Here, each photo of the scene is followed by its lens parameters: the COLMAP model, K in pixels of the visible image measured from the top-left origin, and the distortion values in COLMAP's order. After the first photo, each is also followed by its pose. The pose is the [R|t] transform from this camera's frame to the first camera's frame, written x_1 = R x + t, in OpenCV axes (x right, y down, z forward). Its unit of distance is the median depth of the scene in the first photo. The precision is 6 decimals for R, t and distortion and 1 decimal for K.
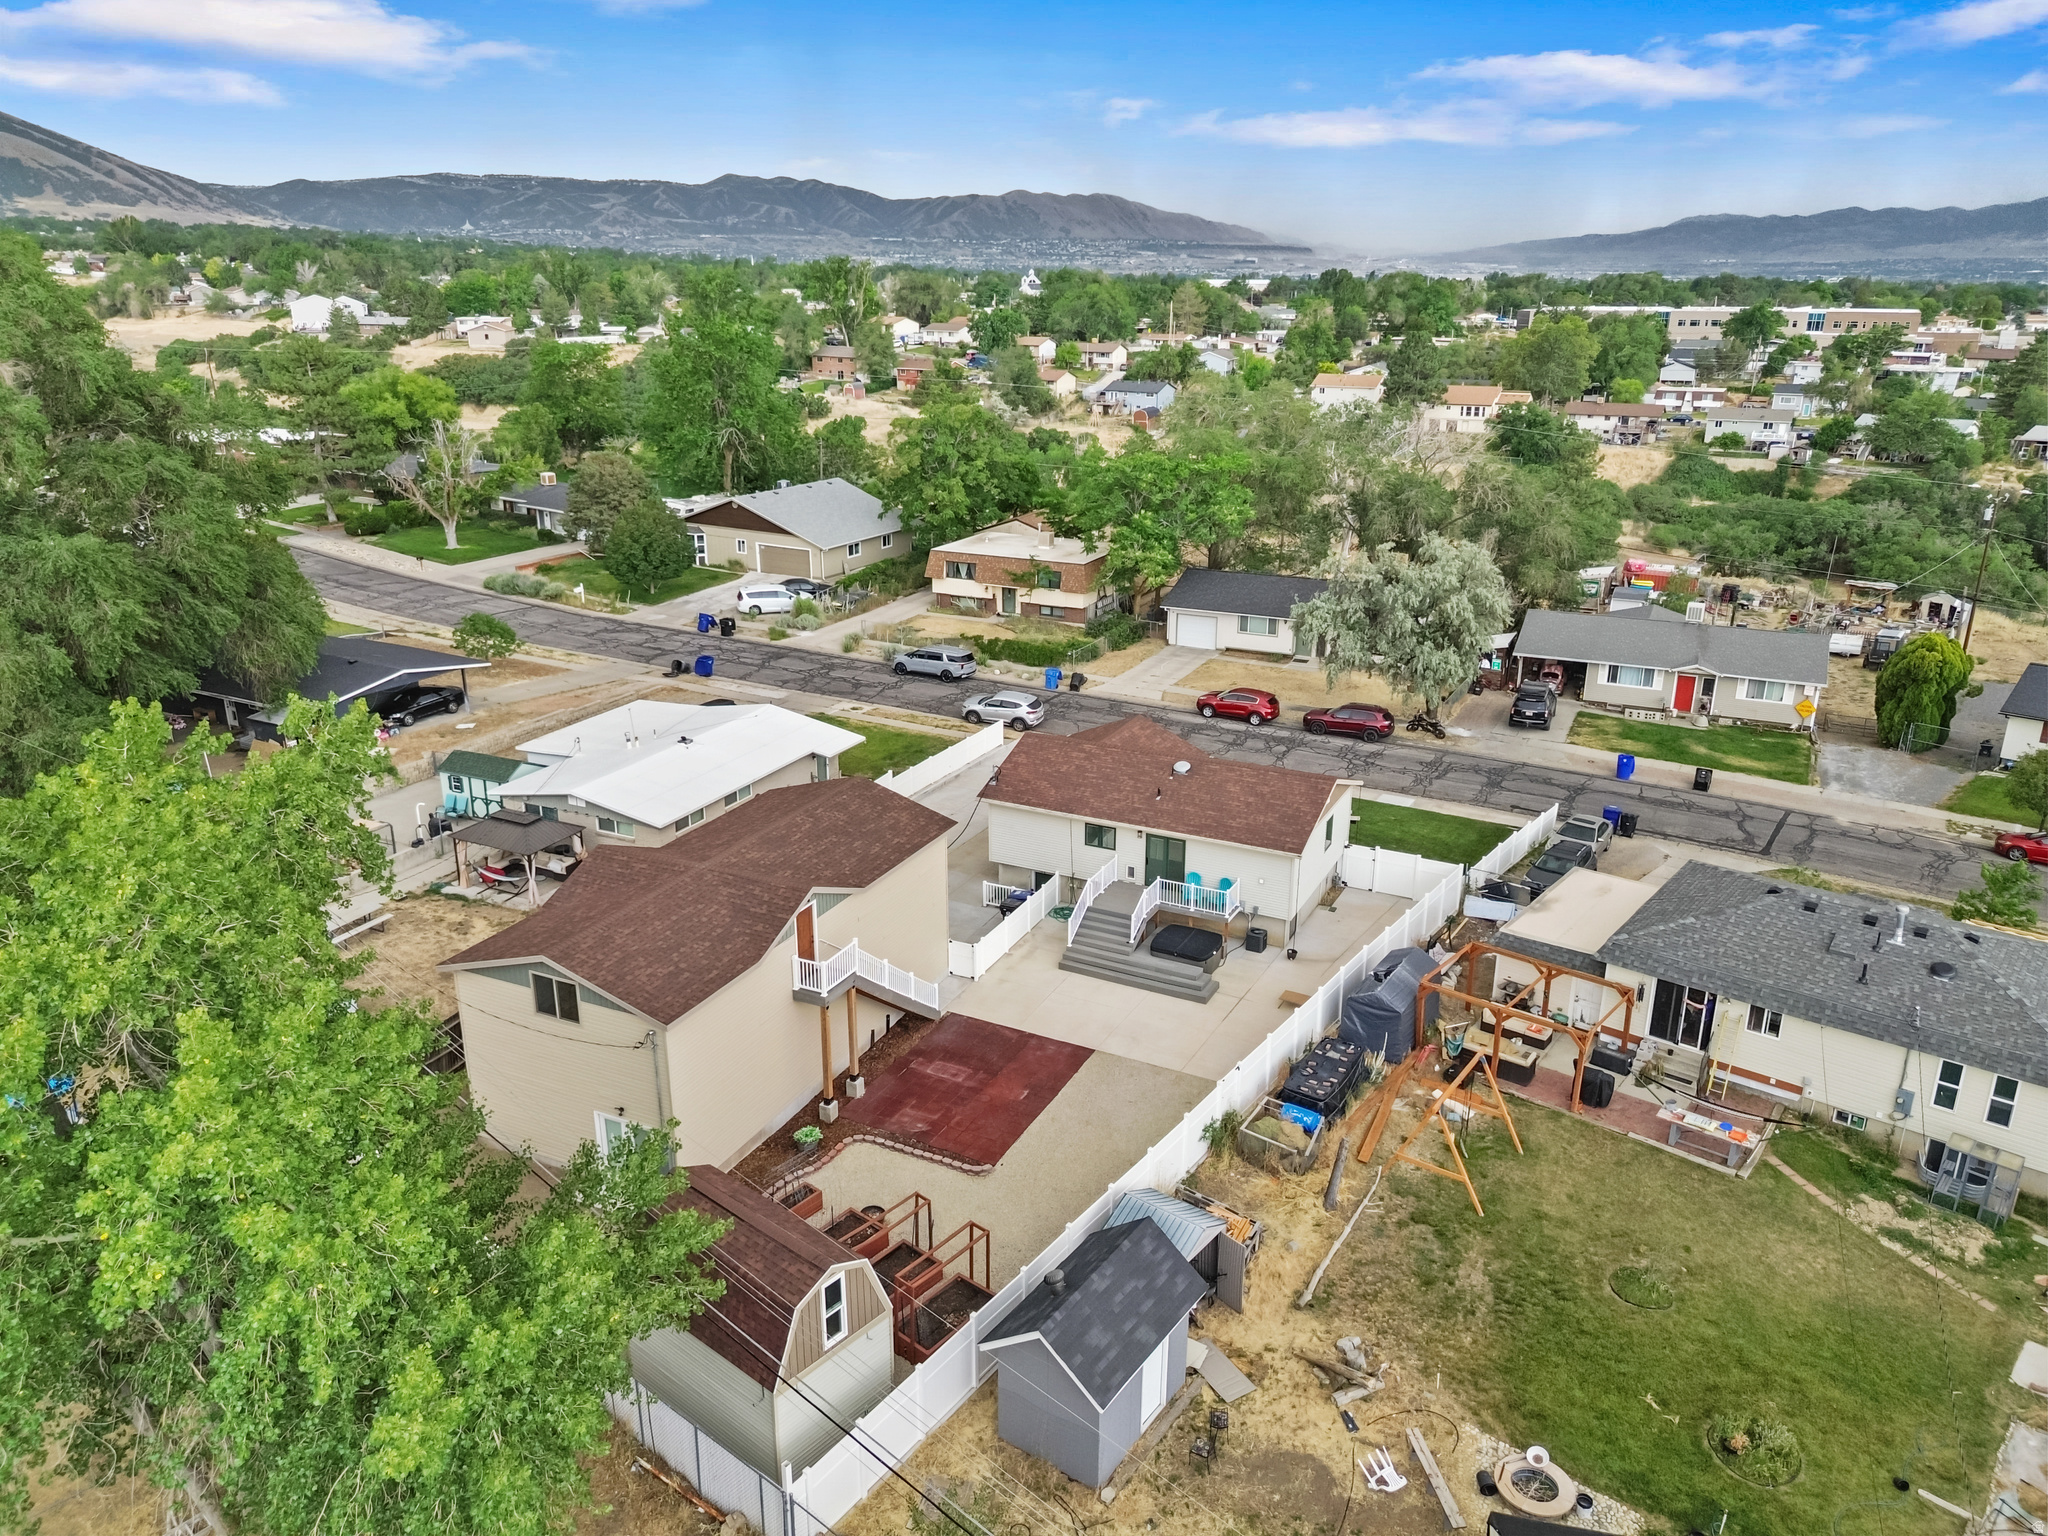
lens RADIAL K [[1443.0, 0, 1024.0], [0, 1443.0, 768.0], [0, 0, 1]] dist [0.050156, -0.037292]
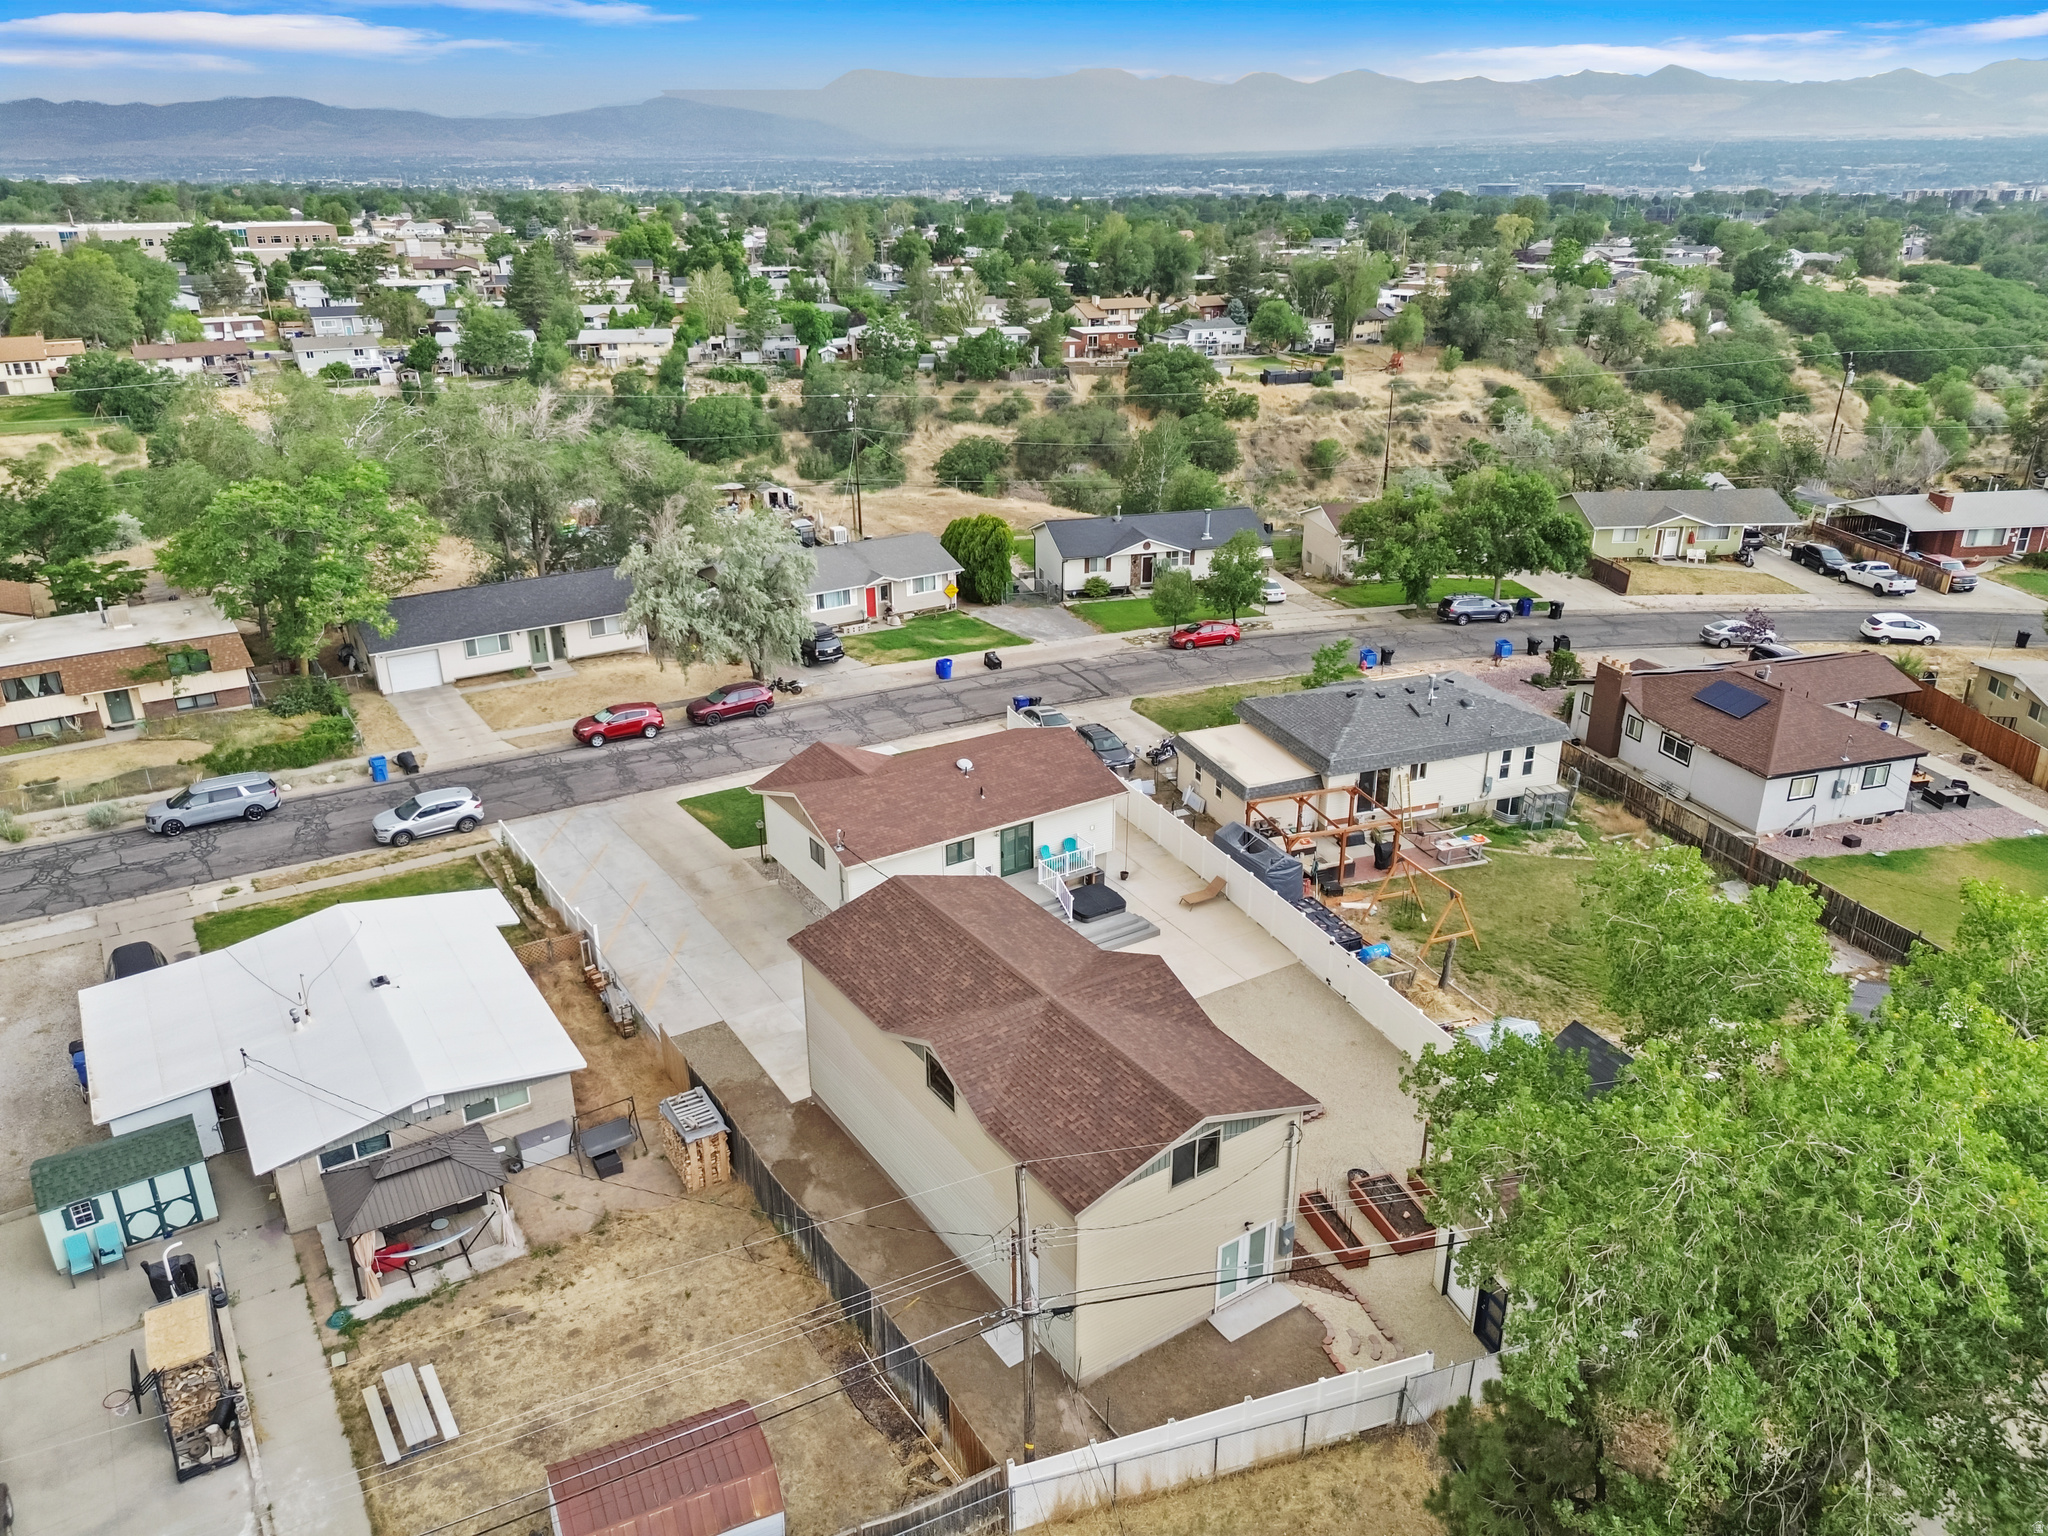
lens RADIAL K [[1443.0, 0, 1024.0], [0, 1443.0, 768.0], [0, 0, 1]] dist [0.050156, -0.037292]
pose [[0.508966, -0.332751, 0.793871, -0.517048], [0.283577, 0.935595, 0.210348, -0.152044], [-0.812735, 0.118064, 0.570546, 0.261112]]
